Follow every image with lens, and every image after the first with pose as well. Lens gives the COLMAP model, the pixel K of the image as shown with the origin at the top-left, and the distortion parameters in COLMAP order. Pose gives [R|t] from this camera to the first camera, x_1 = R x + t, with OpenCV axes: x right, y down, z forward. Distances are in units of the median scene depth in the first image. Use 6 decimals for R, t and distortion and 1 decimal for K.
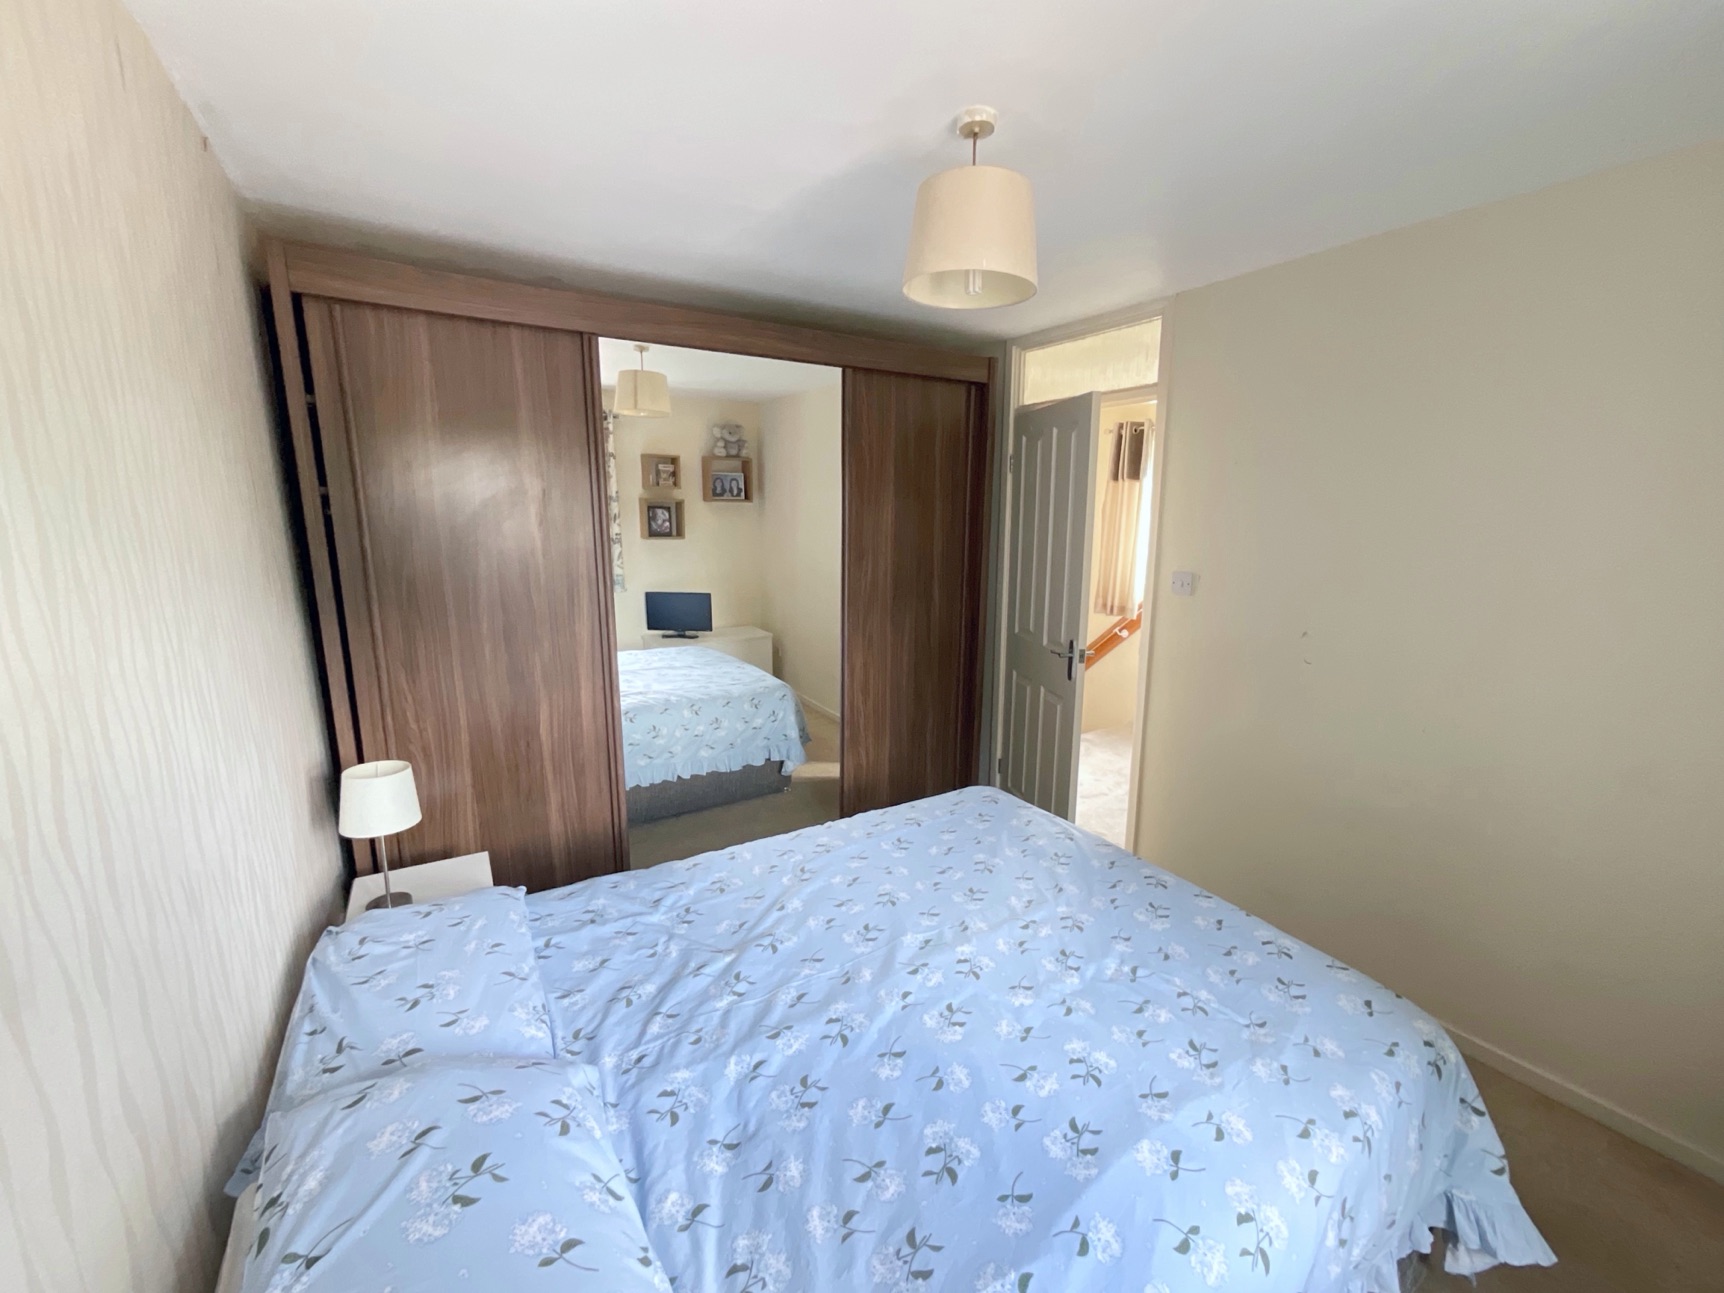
lens RADIAL K [[701.8, 0, 856.7], [0, 701.8, 645.1], [0, 0, 1]] dist [-0.001093, 0.000606]
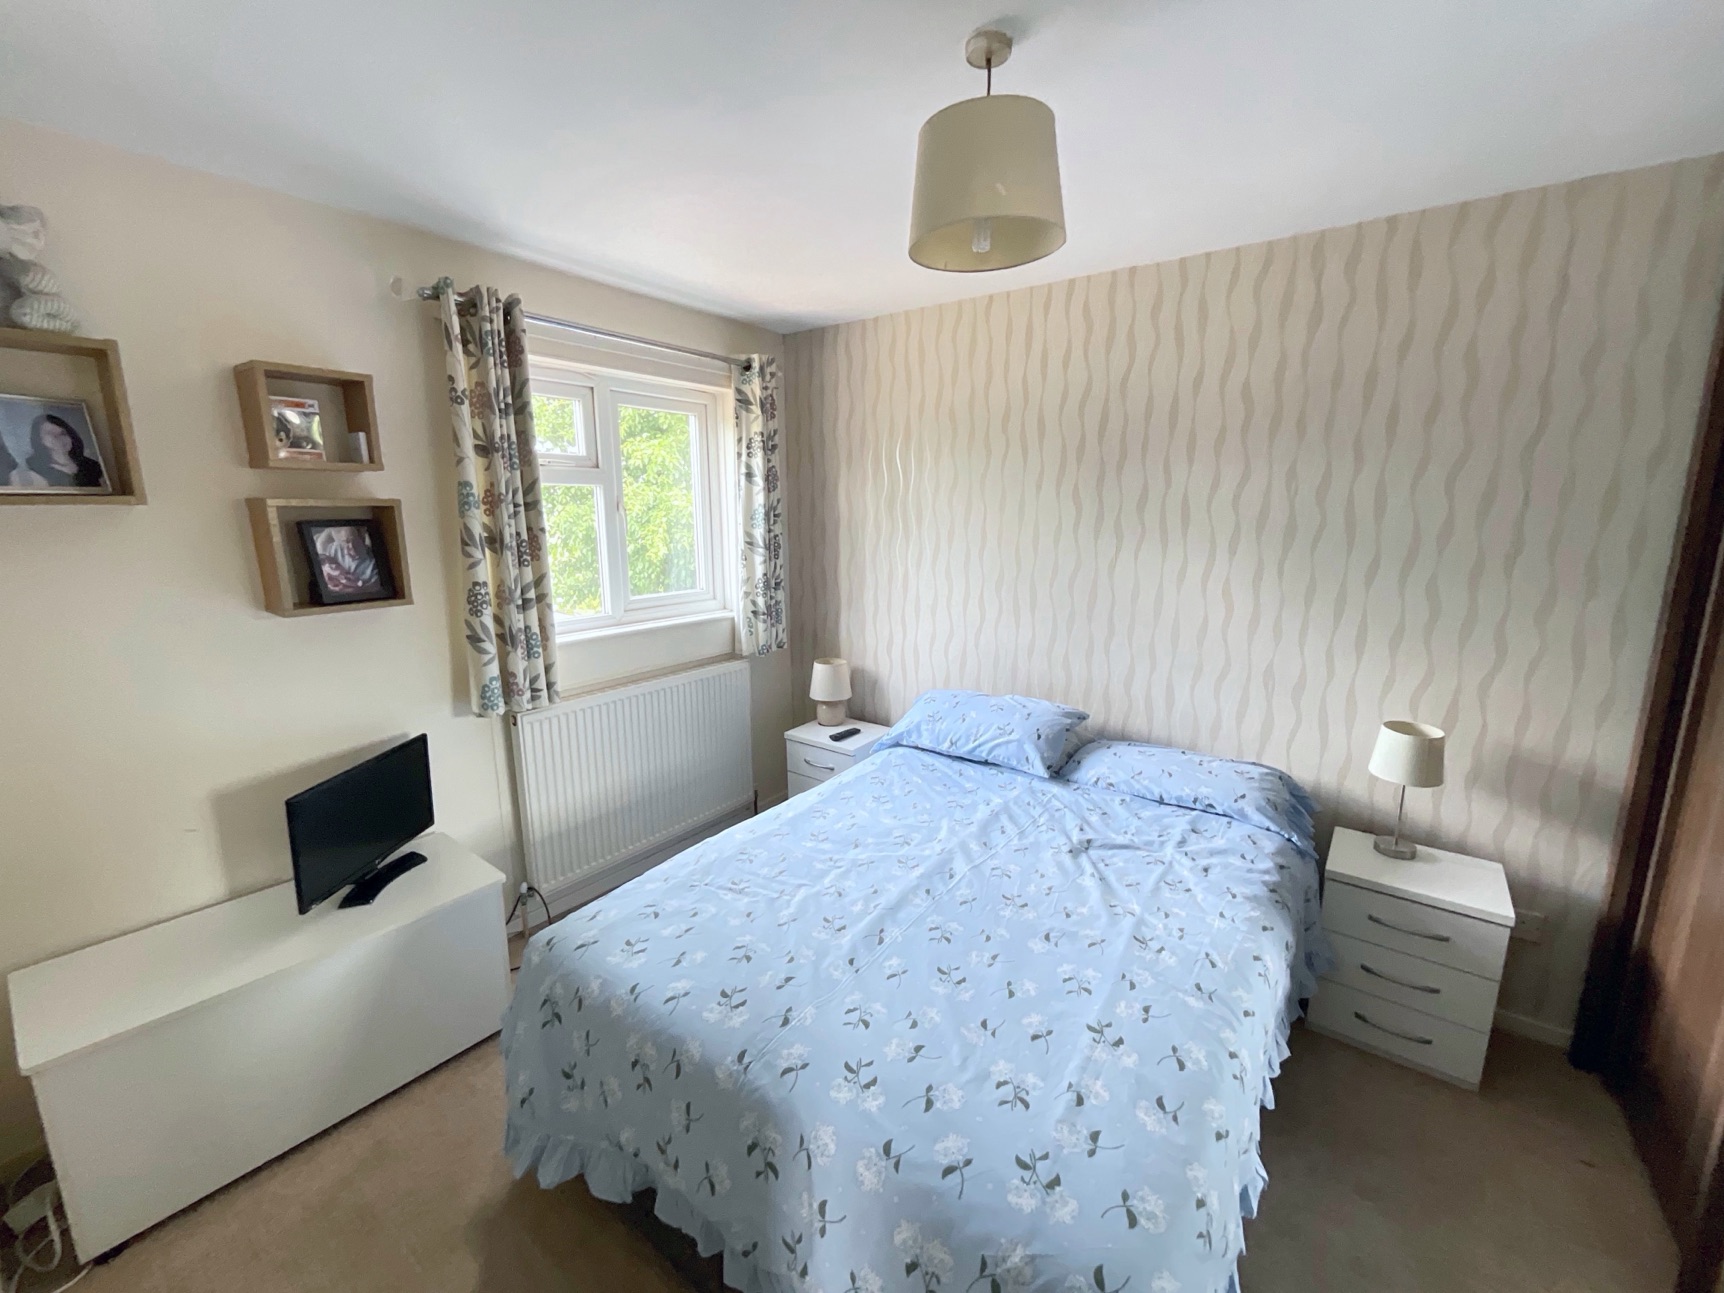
lens RADIAL K [[696.7, 0, 862.0], [0, 696.7, 646.5], [0, 0, 1]] dist [-0.002916, -0.000361]
pose [[-0.928721, 0.068235, -0.364447, 0.622844], [-0.073157, 0.929876, 0.360526, -0.326986], [0.363490, 0.361490, -0.858603, 1.777011]]
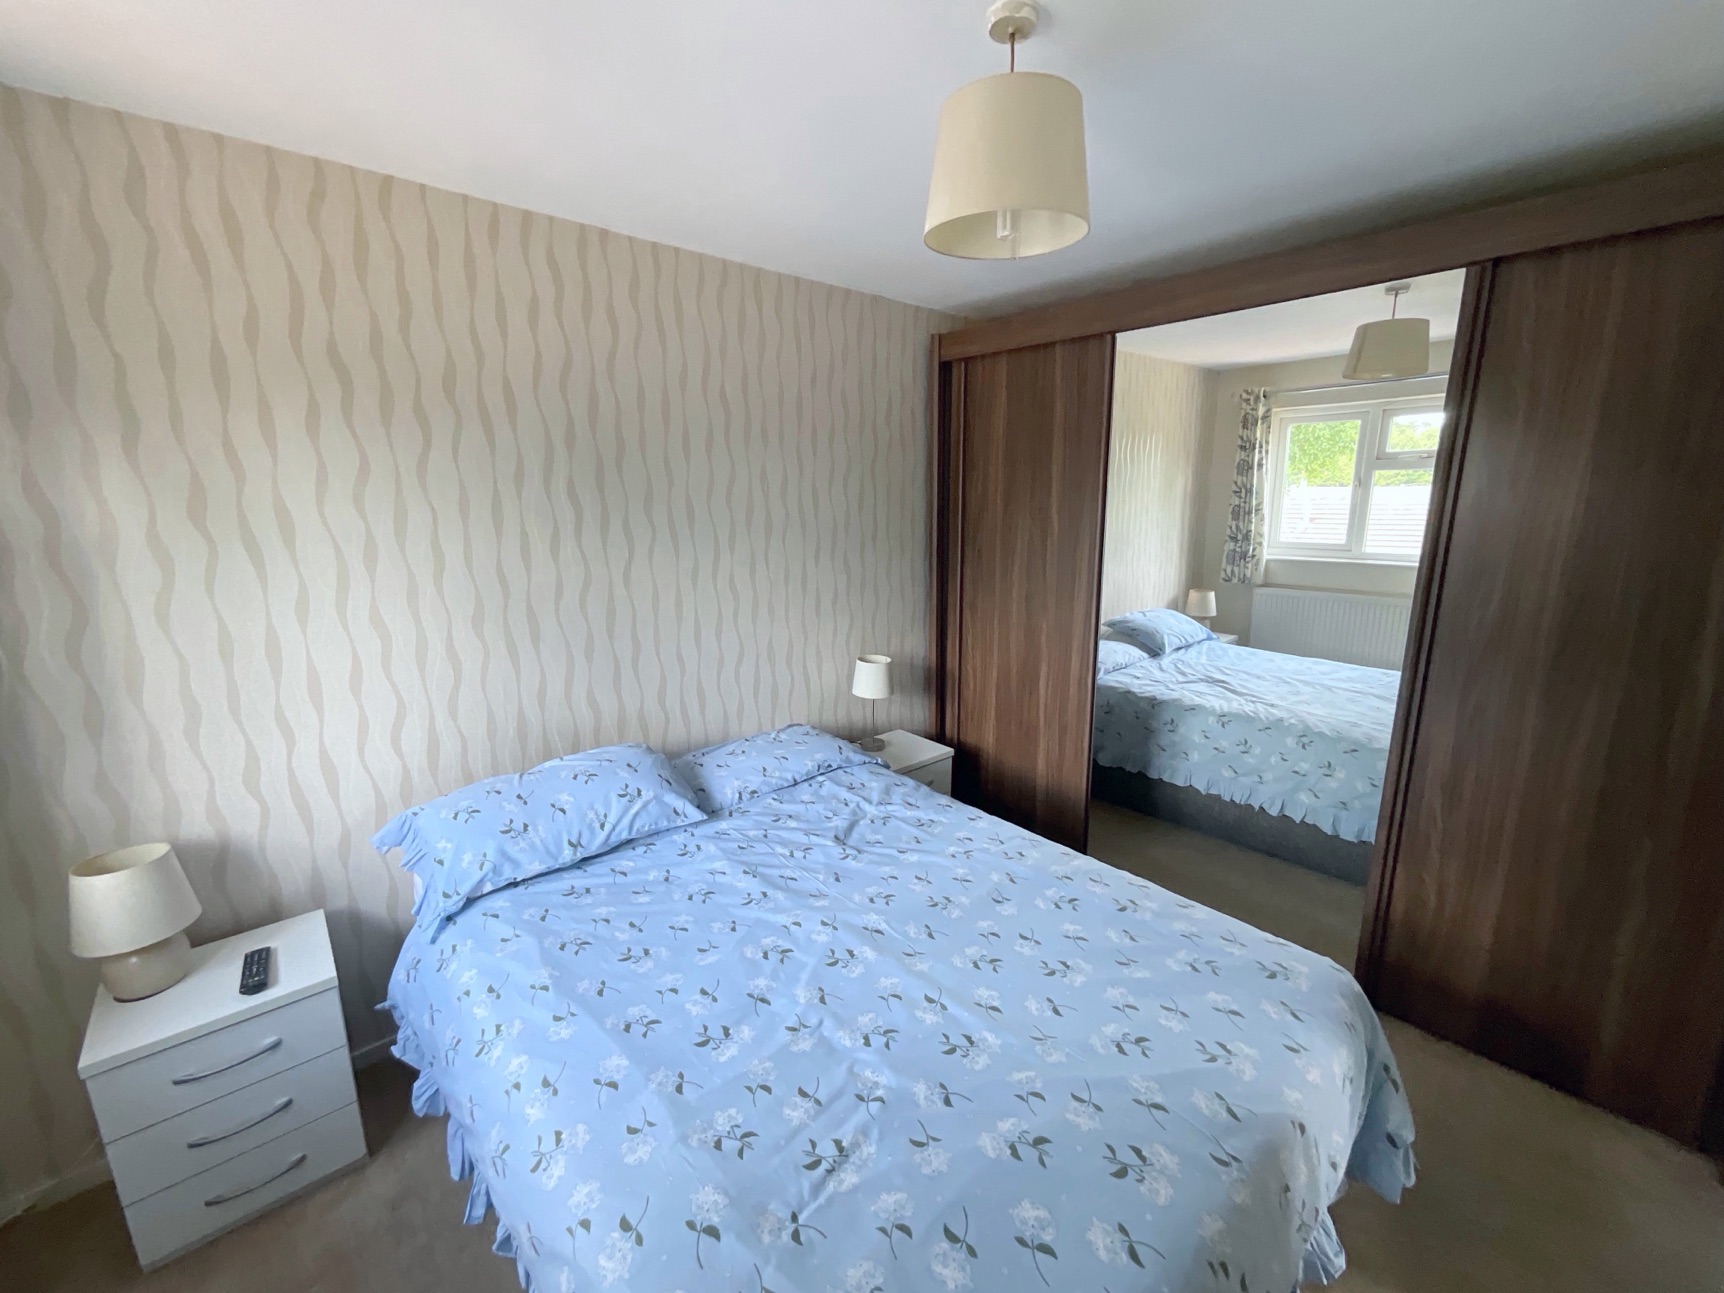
lens RADIAL K [[696.7, 0, 862.0], [0, 696.7, 646.5], [0, 0, 1]] dist [-0.002916, -0.000361]
pose [[0.168086, 0.204242, -0.964382, 0.972509], [-0.176023, 0.968796, 0.174497, -0.146002], [0.969929, 0.140423, 0.198793, 0.713405]]
